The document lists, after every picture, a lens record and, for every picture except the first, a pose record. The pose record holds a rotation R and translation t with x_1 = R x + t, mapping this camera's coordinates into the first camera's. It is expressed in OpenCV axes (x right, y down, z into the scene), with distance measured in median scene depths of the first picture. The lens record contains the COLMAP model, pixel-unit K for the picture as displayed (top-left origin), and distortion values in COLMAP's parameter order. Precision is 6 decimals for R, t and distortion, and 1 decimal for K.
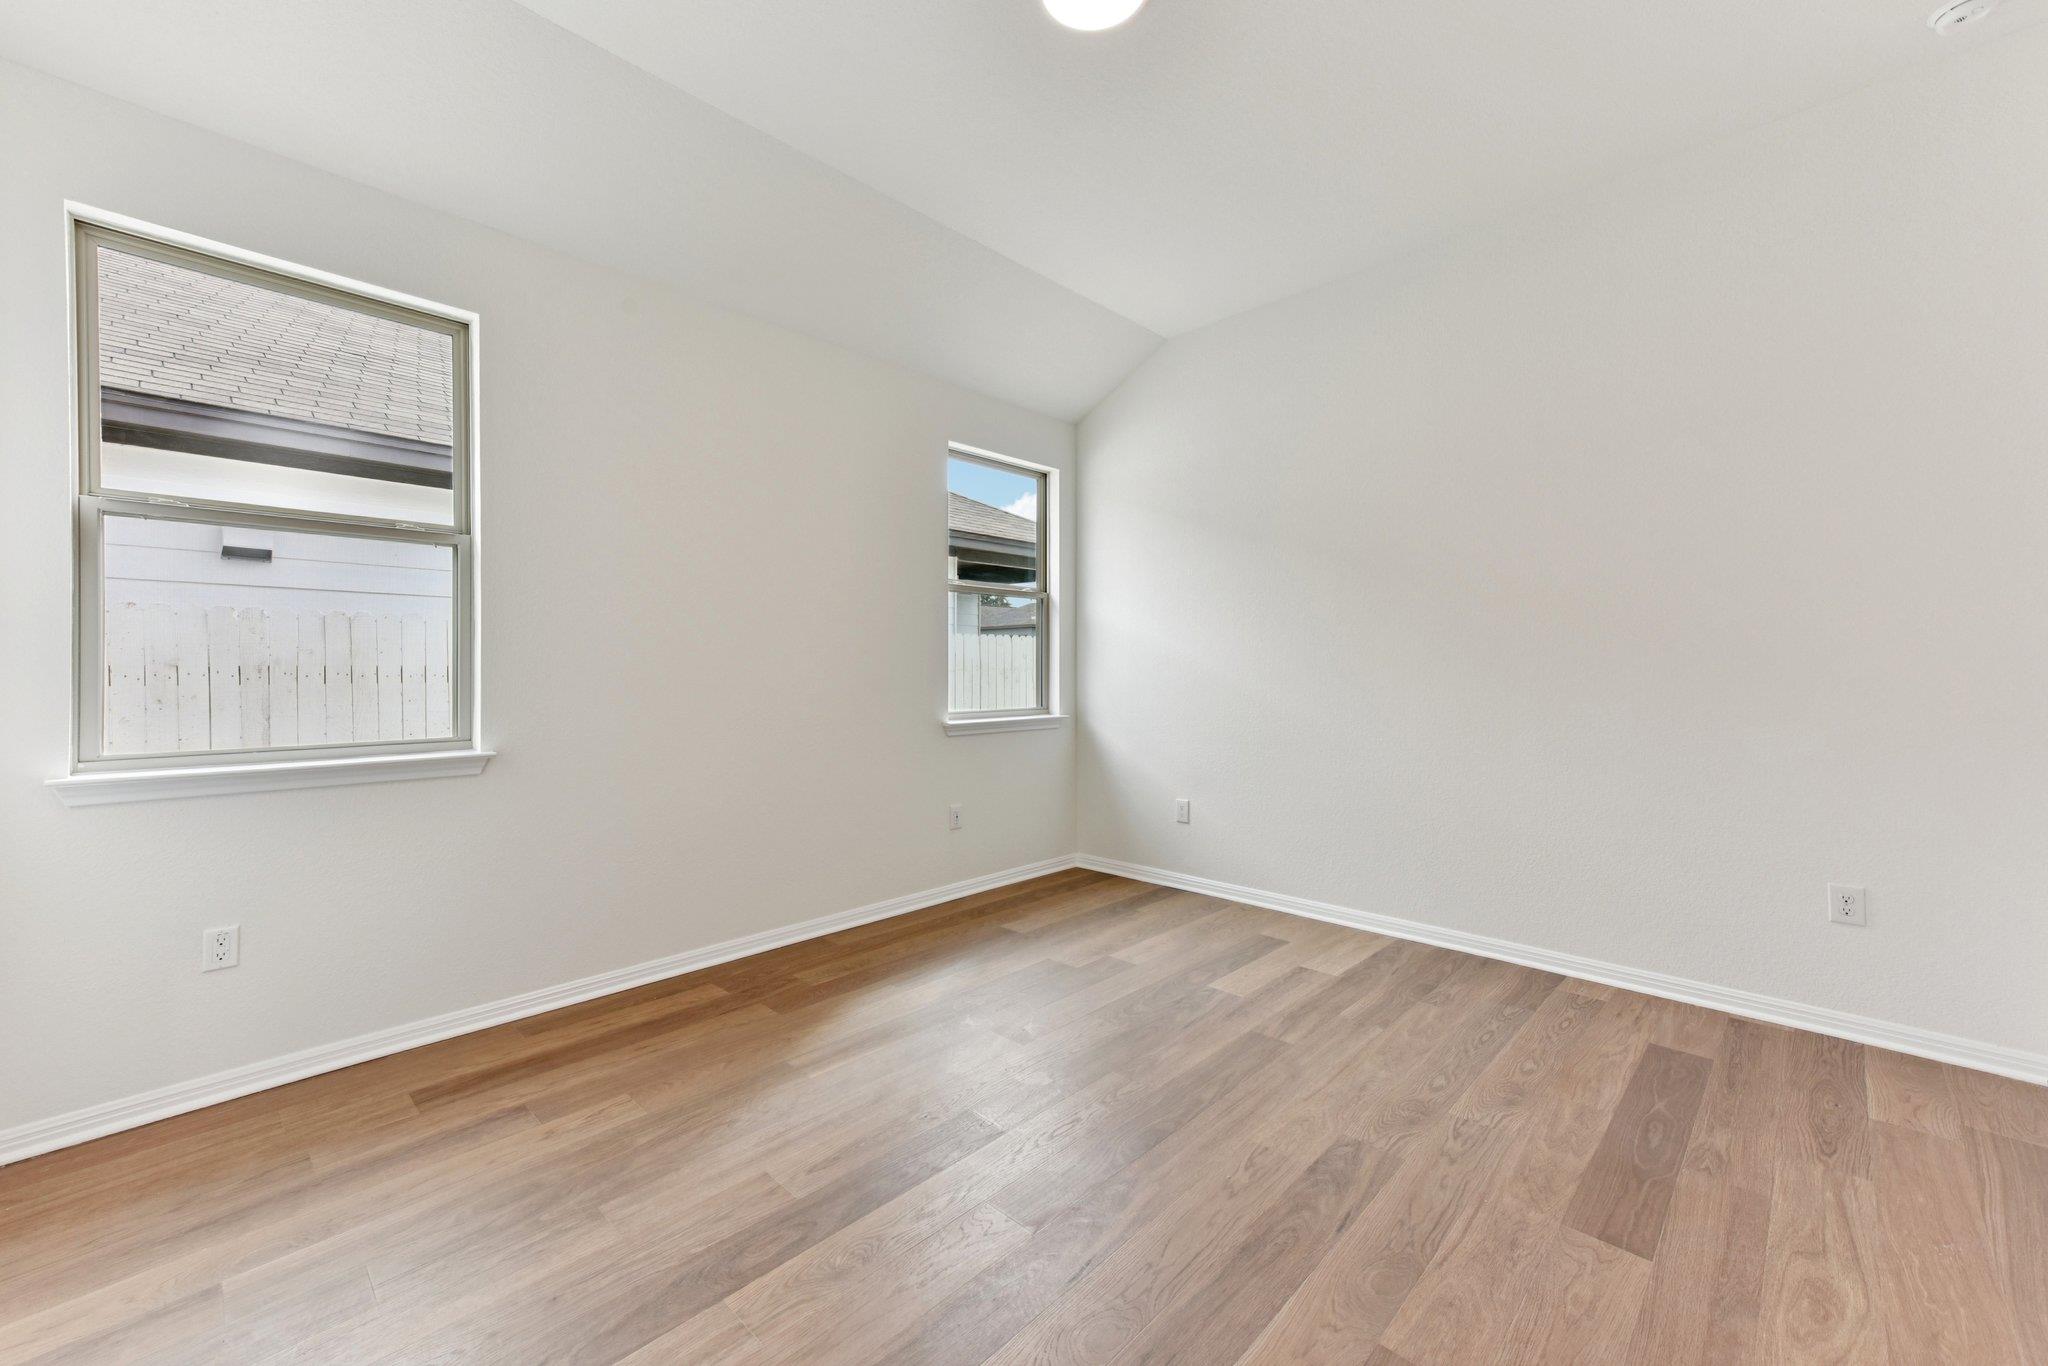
lens RADIAL K [[811.4, 0, 1038.5], [0, 811.4, 679.6], [0, 0, 1]] dist [0.030548, -0.000485]
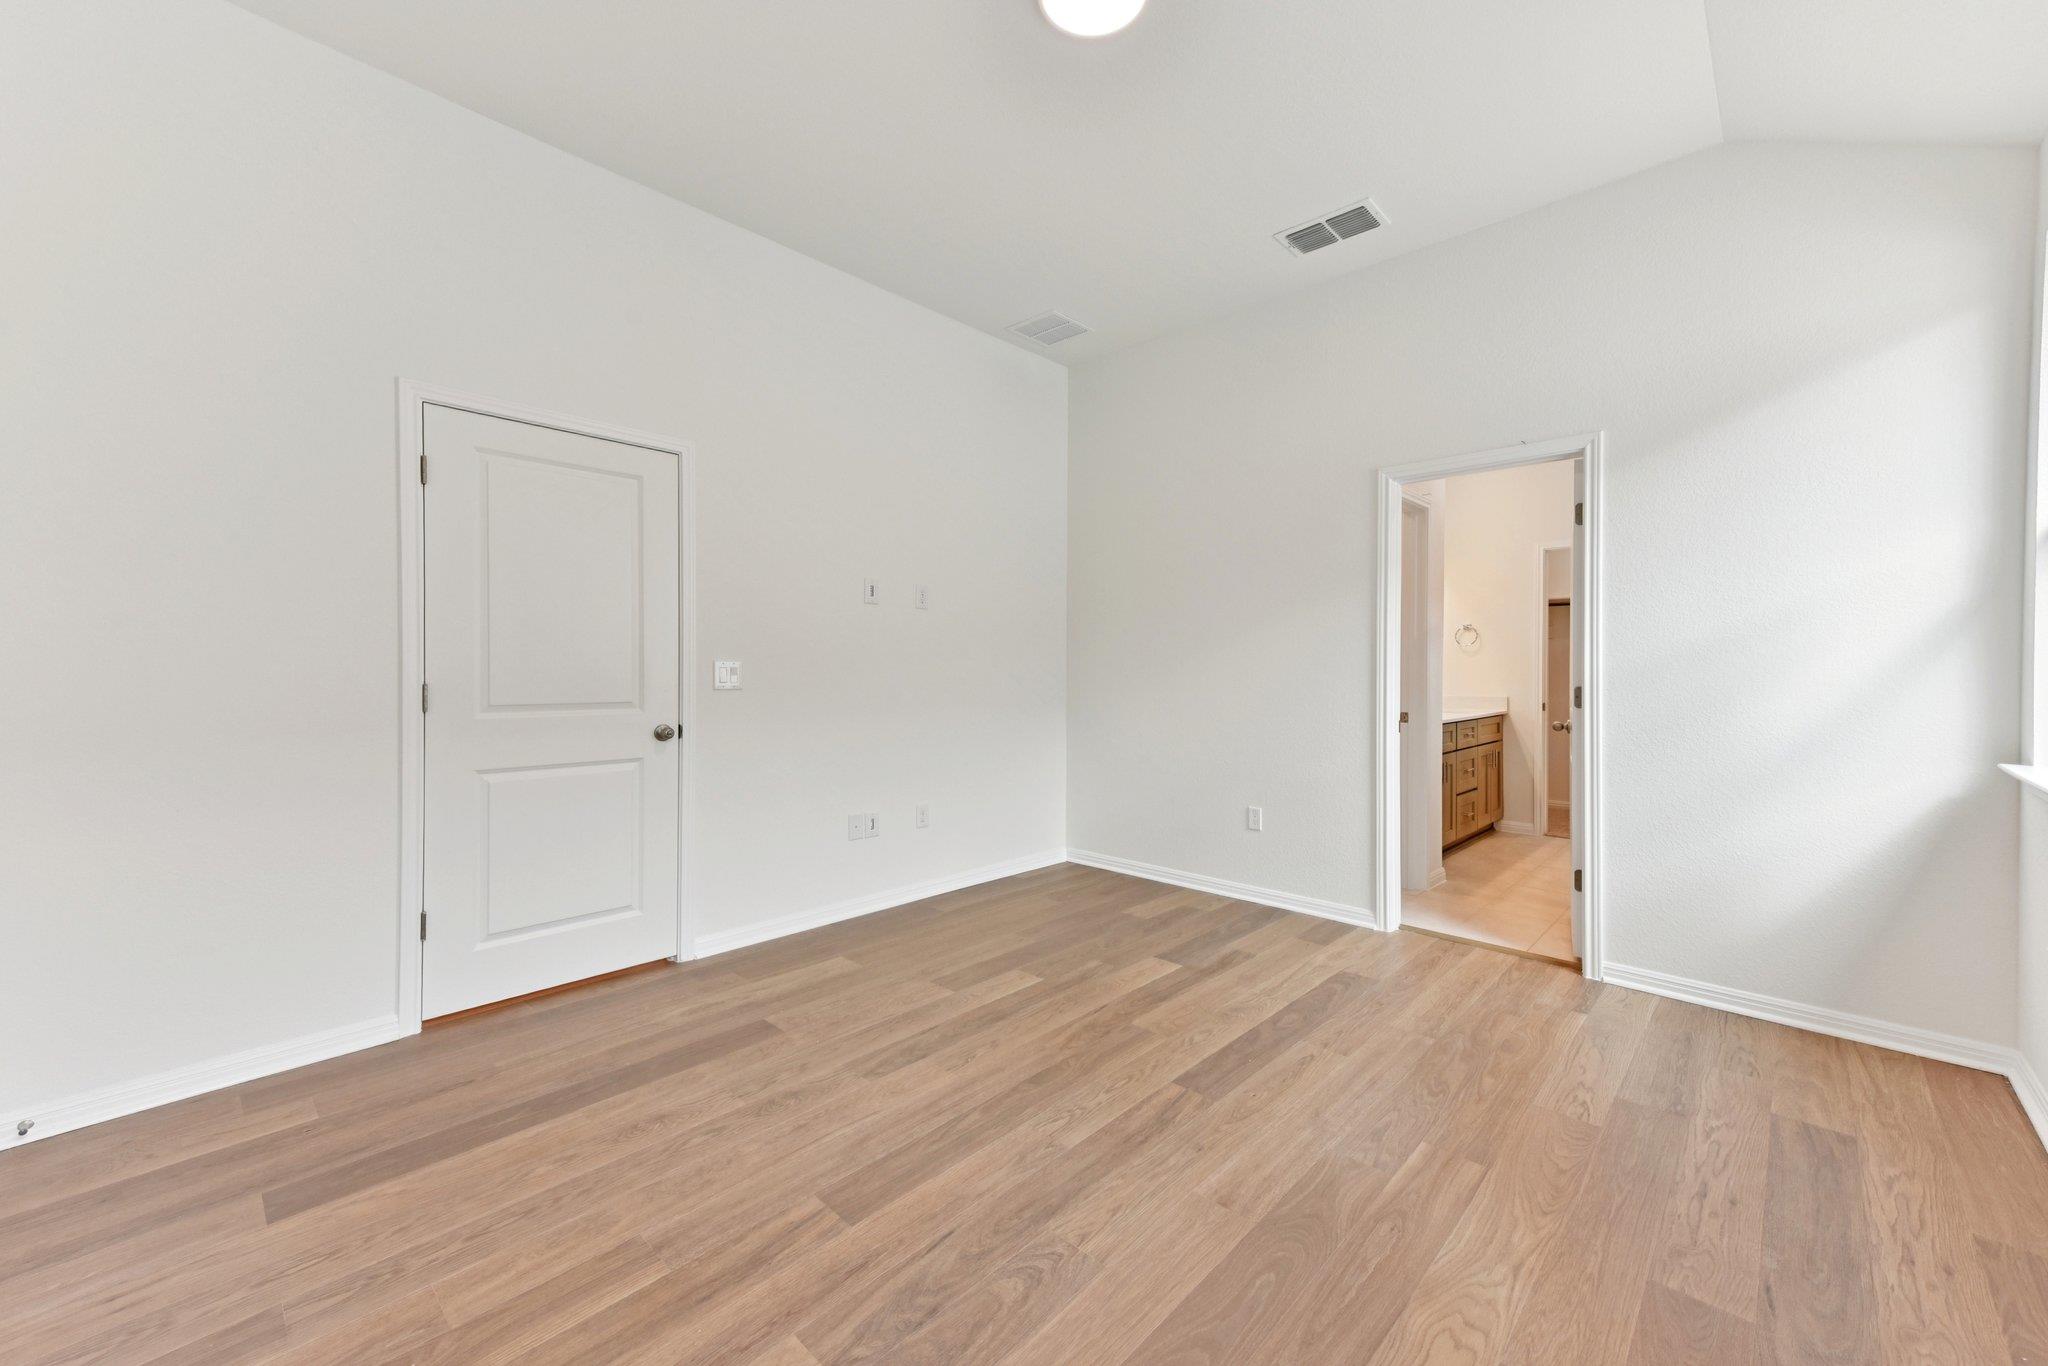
lens RADIAL K [[811.4, 0, 1031.0], [0, 811.4, 678.8], [0, 0, 1]] dist [0.030548, -0.000485]
pose [[-0.999996, -0.000009, 0.002741, 0.131179], [0.000056, 0.999721, 0.023618, -0.021585], [-0.002741, 0.023618, -0.999717, 1.846250]]
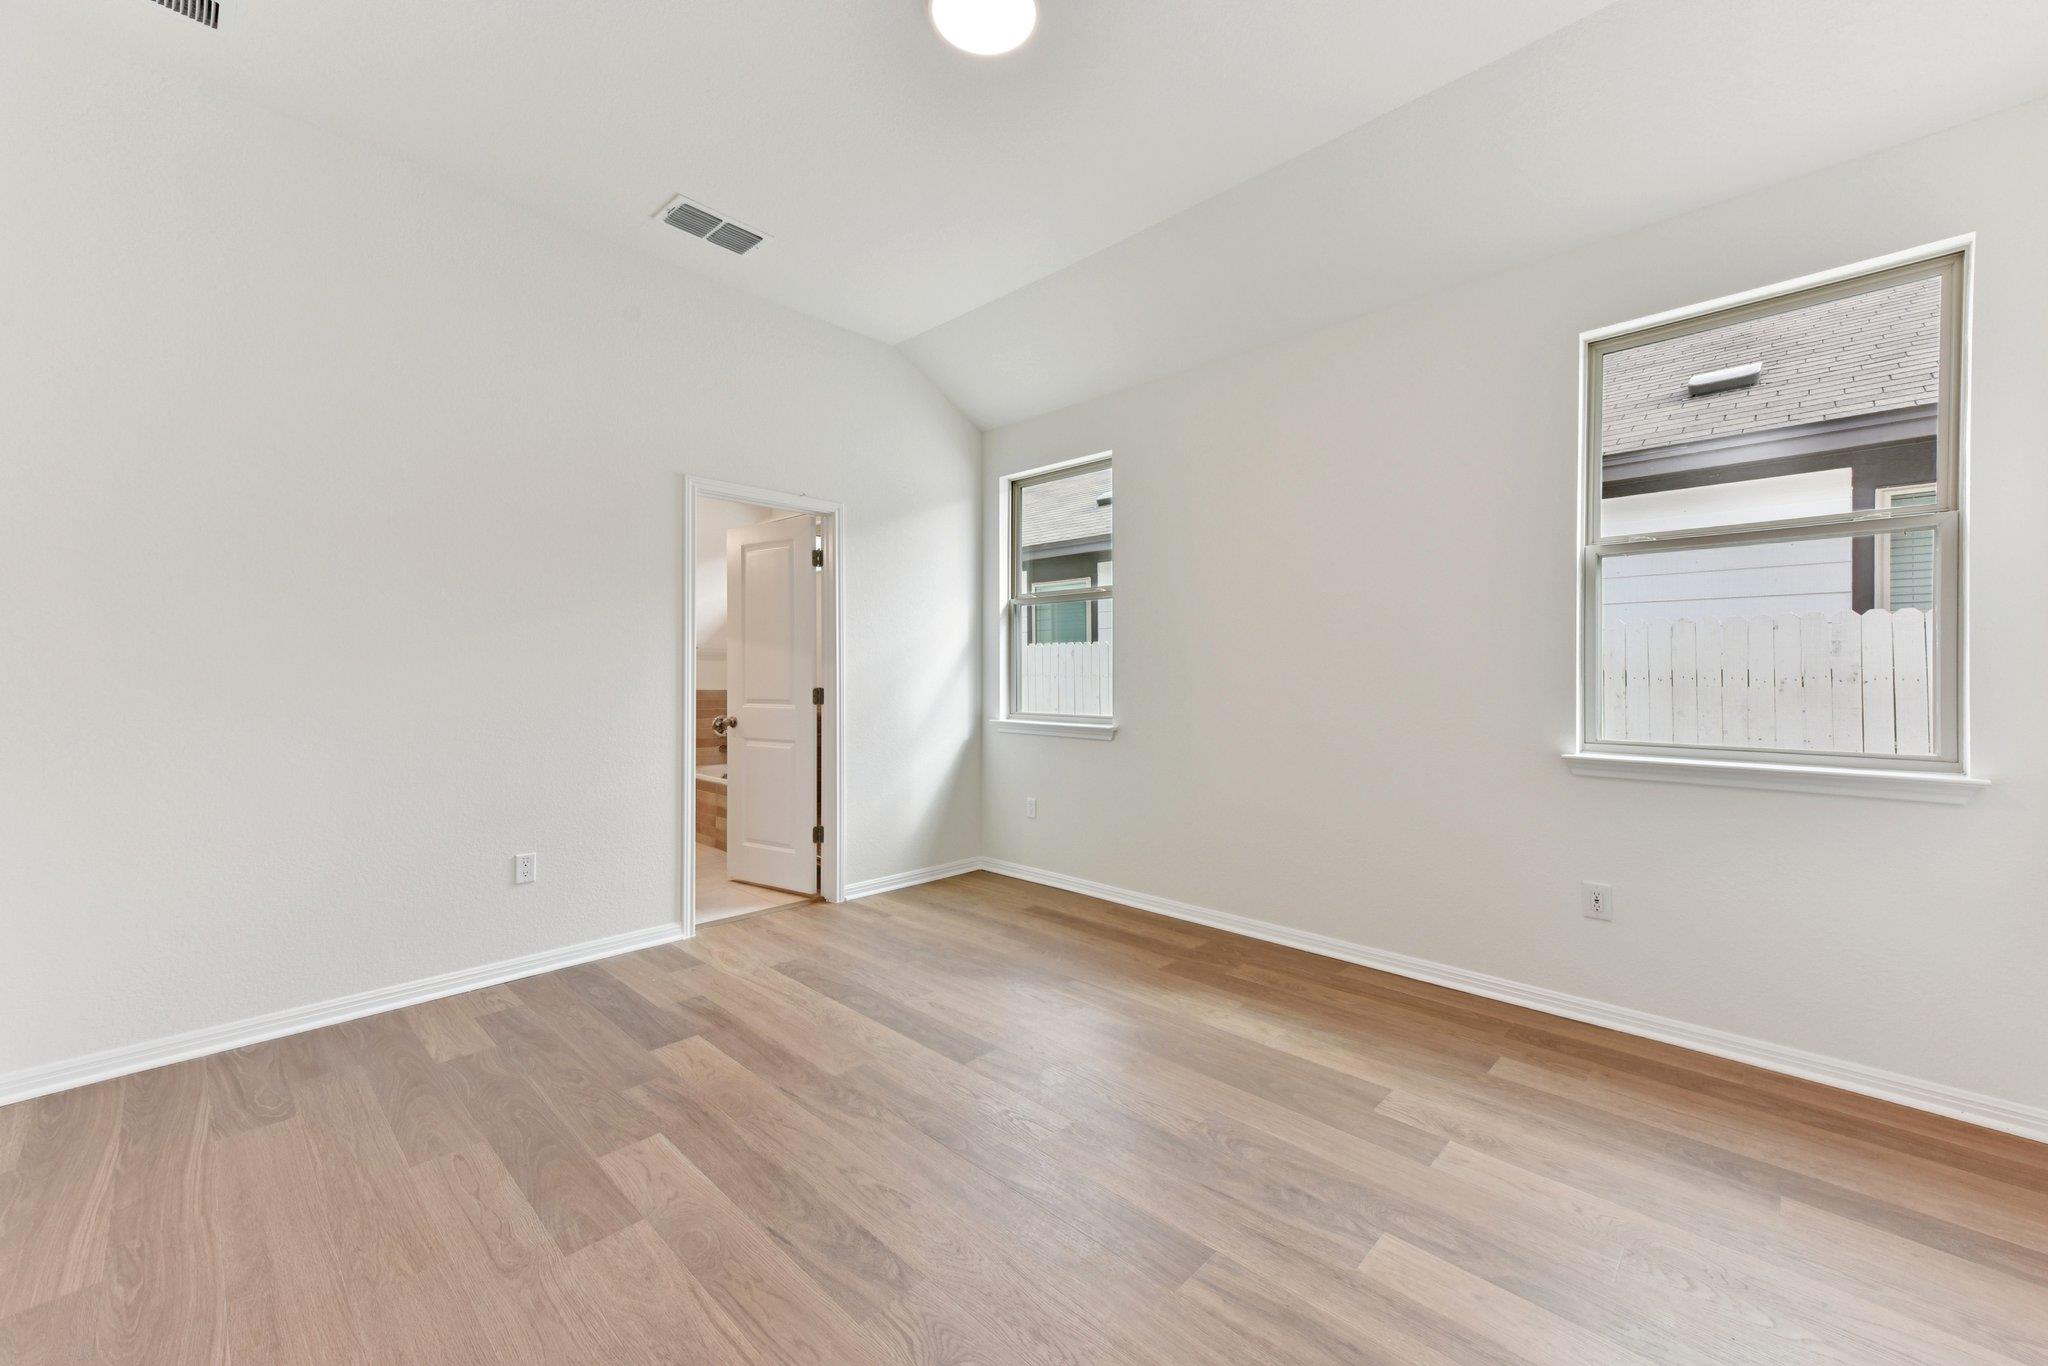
lens RADIAL K [[811.4, 0, 1035.0], [0, 811.4, 672.5], [0, 0, 1]] dist [0.030548, -0.000485]
pose [[-0.000551, 0.000893, -0.999999, 1.007710], [-0.012535, 0.999921, 0.000900, -0.018207], [0.999921, 0.012535, -0.000540, 0.963117]]
